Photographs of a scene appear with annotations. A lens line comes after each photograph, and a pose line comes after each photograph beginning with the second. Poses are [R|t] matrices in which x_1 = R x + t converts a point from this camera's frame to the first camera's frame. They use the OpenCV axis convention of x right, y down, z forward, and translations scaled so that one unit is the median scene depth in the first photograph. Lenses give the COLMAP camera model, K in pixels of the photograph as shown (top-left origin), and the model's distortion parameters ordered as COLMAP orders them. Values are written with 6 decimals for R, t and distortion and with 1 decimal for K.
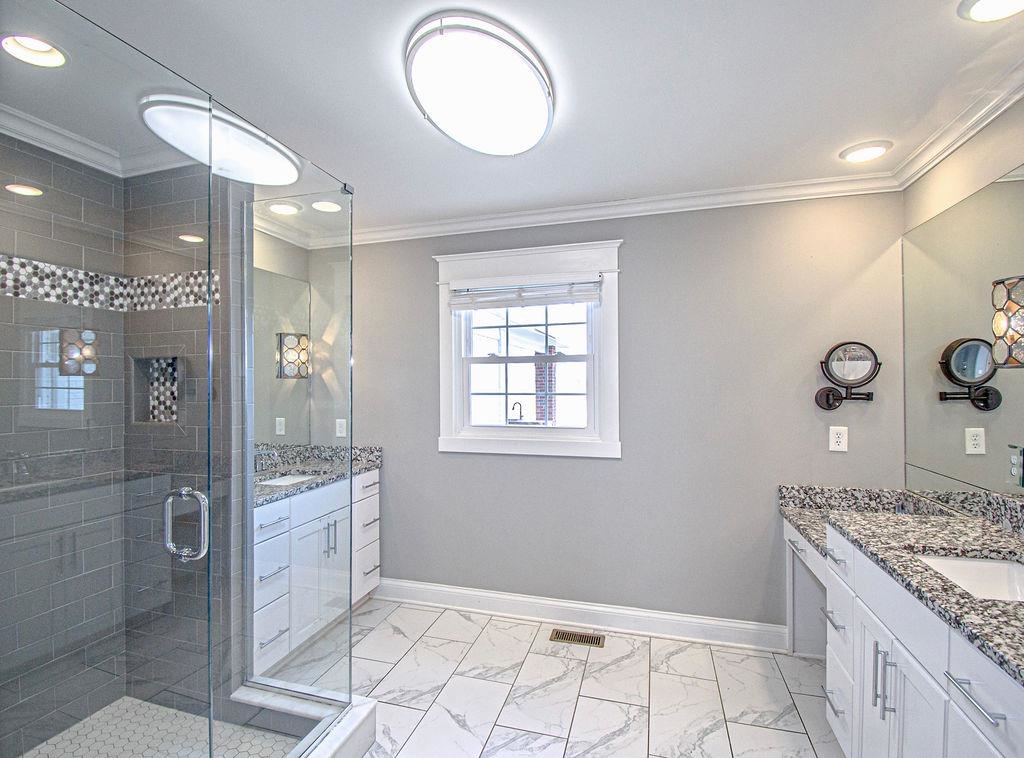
lens RADIAL K [[481.8, 0, 512.0], [0, 481.8, 379.0], [0, 0, 1]] dist [-0.004053, -0.001154]
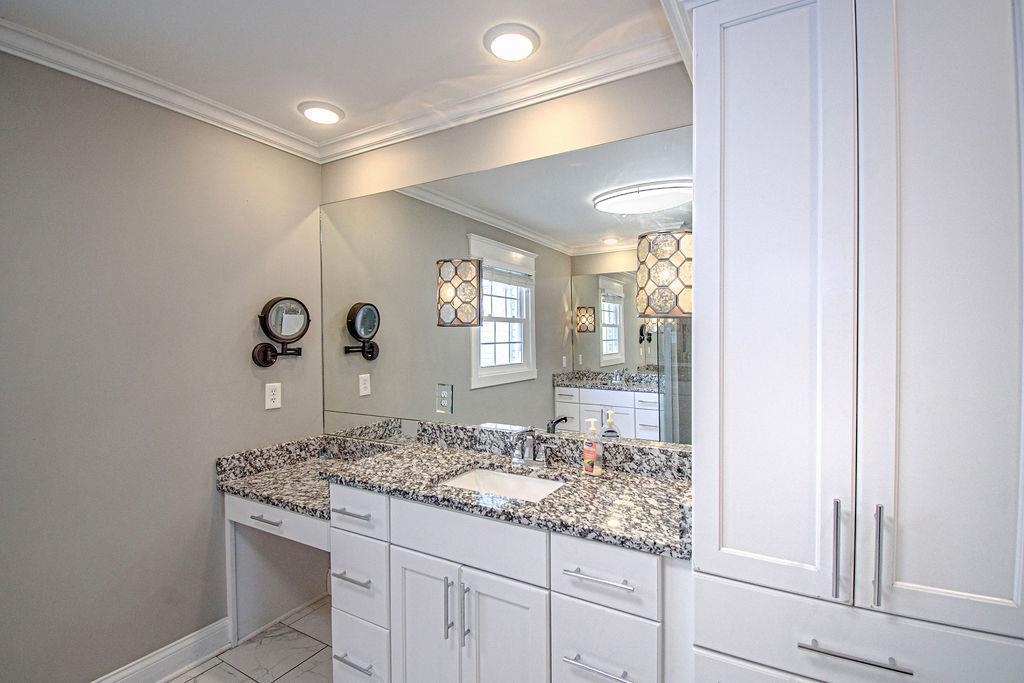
lens RADIAL K [[458.9, 0, 523.8], [0, 458.9, 343.1], [0, 0, 1]] dist [0.018032, -0.025975]
pose [[0.274450, -0.005804, 0.961584, -0.082235], [-0.004538, 0.999963, 0.007330, 0.008358], [-0.961591, -0.006375, 0.274413, 0.262750]]
